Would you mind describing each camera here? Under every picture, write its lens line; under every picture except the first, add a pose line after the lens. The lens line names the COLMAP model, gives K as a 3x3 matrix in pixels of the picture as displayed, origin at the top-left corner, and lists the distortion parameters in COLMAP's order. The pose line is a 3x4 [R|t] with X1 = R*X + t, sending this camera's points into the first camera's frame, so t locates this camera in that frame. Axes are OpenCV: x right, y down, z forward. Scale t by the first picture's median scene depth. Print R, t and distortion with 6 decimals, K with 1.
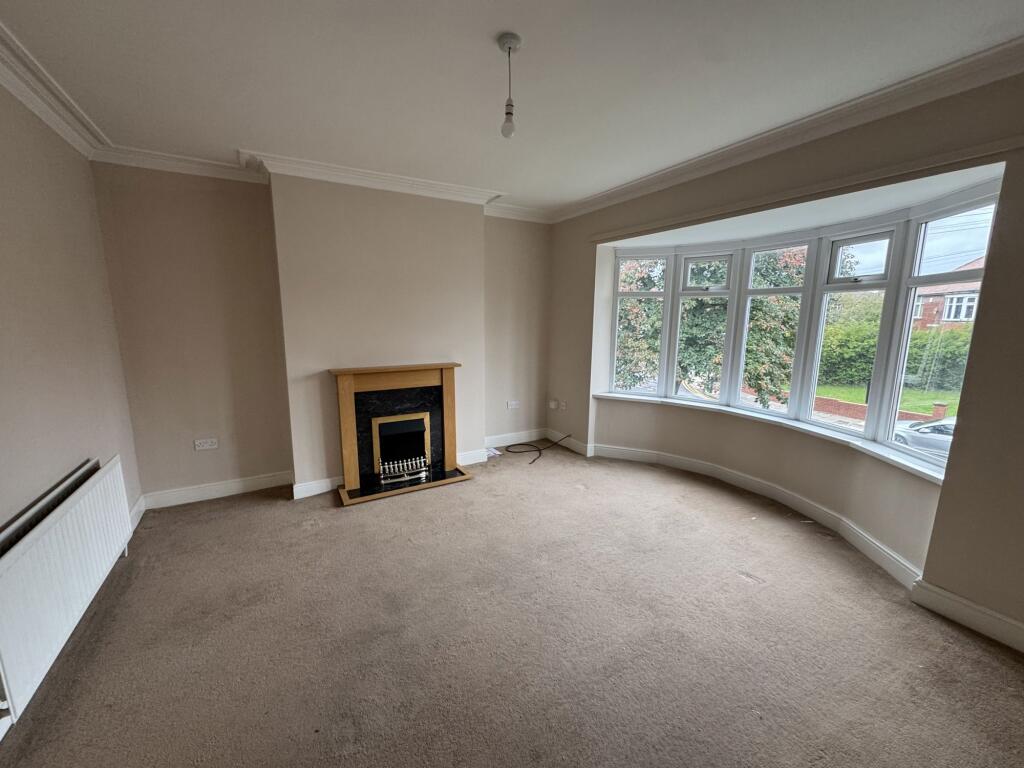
lens RADIAL K [[411.4, 0, 512.0], [0, 411.4, 384.0], [0, 0, 1]] dist [-0.001160, -0.000212]
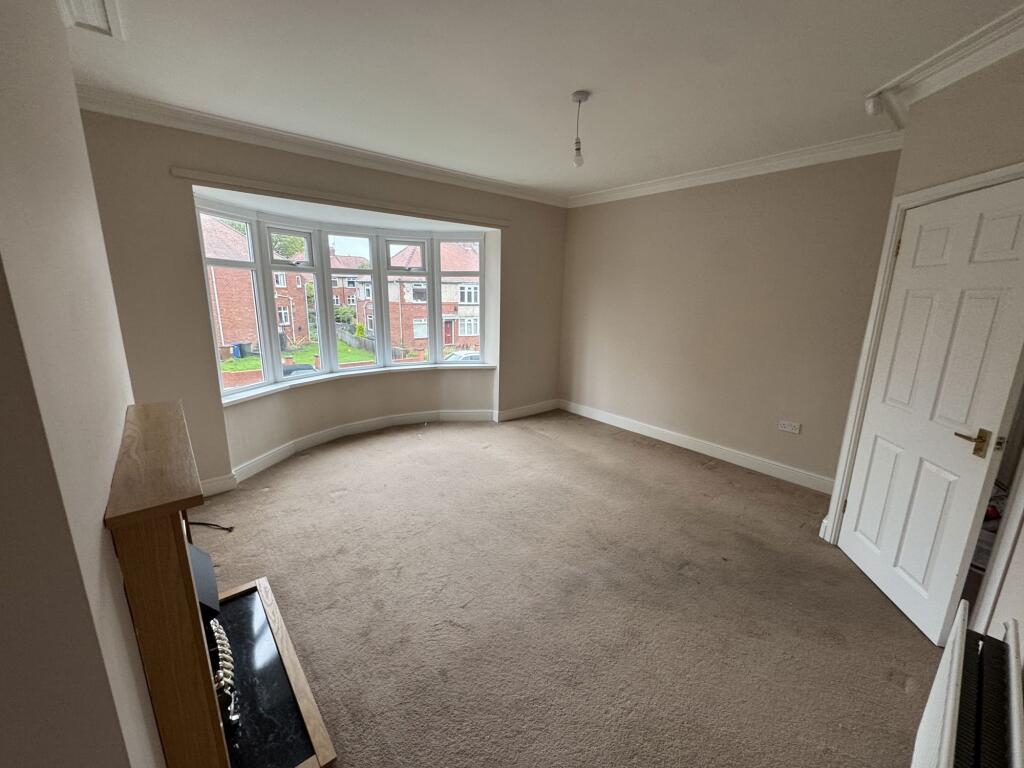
lens RADIAL K [[411.4, 0, 512.0], [0, 411.4, 384.0], [0, 0, 1]] dist [-0.001160, -0.000212]
pose [[-0.188034, -0.227192, 0.955524, -0.774962], [0.143828, 0.956021, 0.255614, -0.159399], [-0.971574, 0.185495, -0.147088, 0.834172]]
